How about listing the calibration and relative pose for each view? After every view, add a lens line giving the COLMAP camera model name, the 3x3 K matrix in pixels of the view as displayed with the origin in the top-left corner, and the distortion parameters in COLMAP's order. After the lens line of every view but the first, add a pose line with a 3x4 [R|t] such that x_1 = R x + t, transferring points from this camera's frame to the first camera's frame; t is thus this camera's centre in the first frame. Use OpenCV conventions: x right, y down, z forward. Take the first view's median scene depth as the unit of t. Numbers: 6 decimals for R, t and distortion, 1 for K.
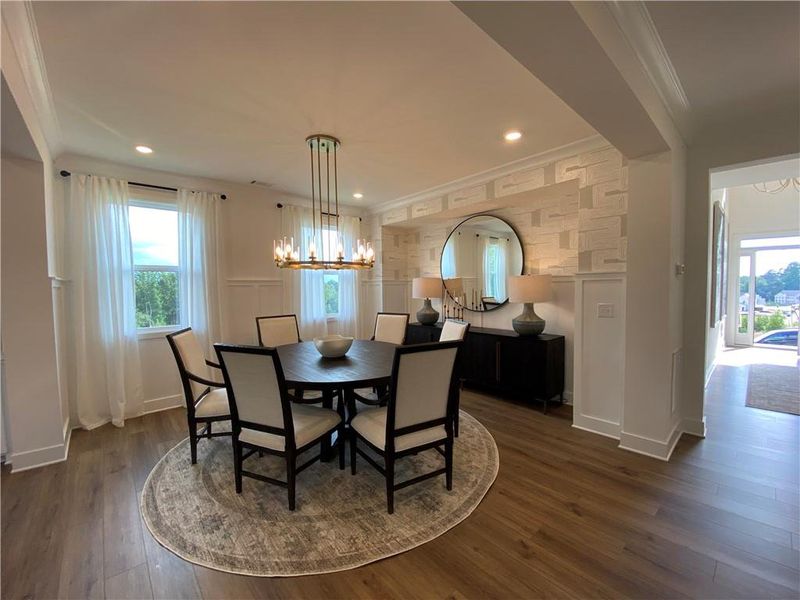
lens RADIAL K [[326.9, 0, 398.9], [0, 326.9, 304.2], [0, 0, 1]] dist [0.002065, -0.012857]
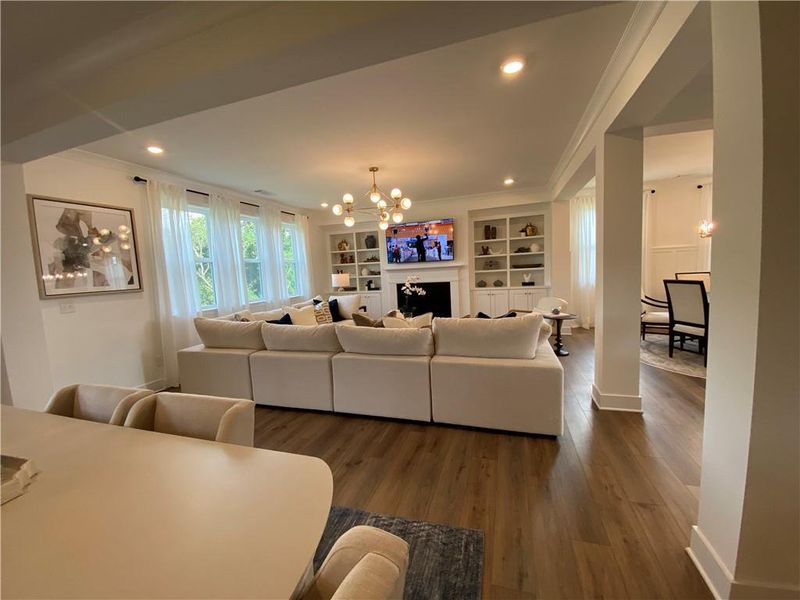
lens RADIAL K [[316.8, 0, 400.0], [0, 316.8, 300.0], [0, 0, 1]] dist [-0.000284, -0.015219]
pose [[0.479412, 0.070841, -0.874726, 0.258453], [0.000658, 0.996707, 0.081080, 0.061892], [0.877589, -0.039447, 0.477787, -0.958010]]
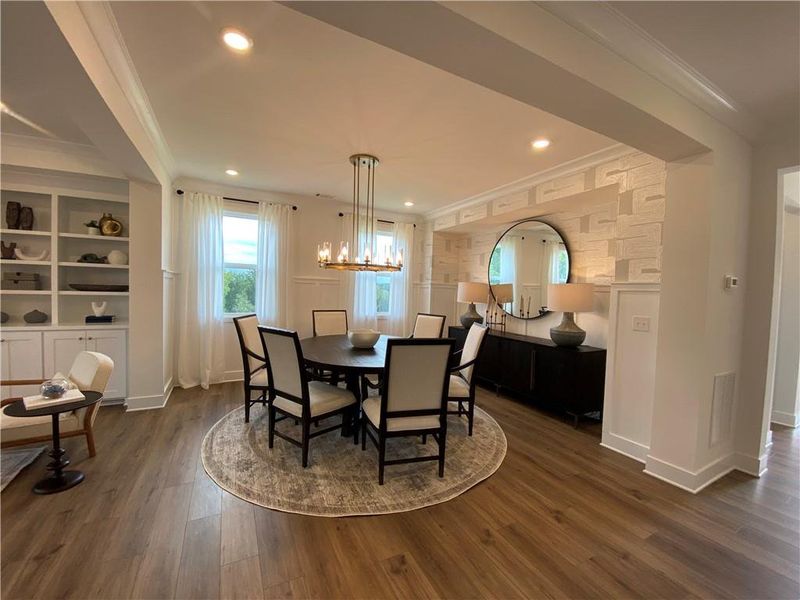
lens RADIAL K [[326.9, 0, 398.9], [0, 326.9, 304.2], [0, 0, 1]] dist [0.002065, -0.012857]
pose [[0.967595, 0.054742, -0.246503, 0.194663], [-0.057968, 0.998301, -0.005844, 0.009485], [0.245764, 0.019944, 0.969124, -0.071538]]
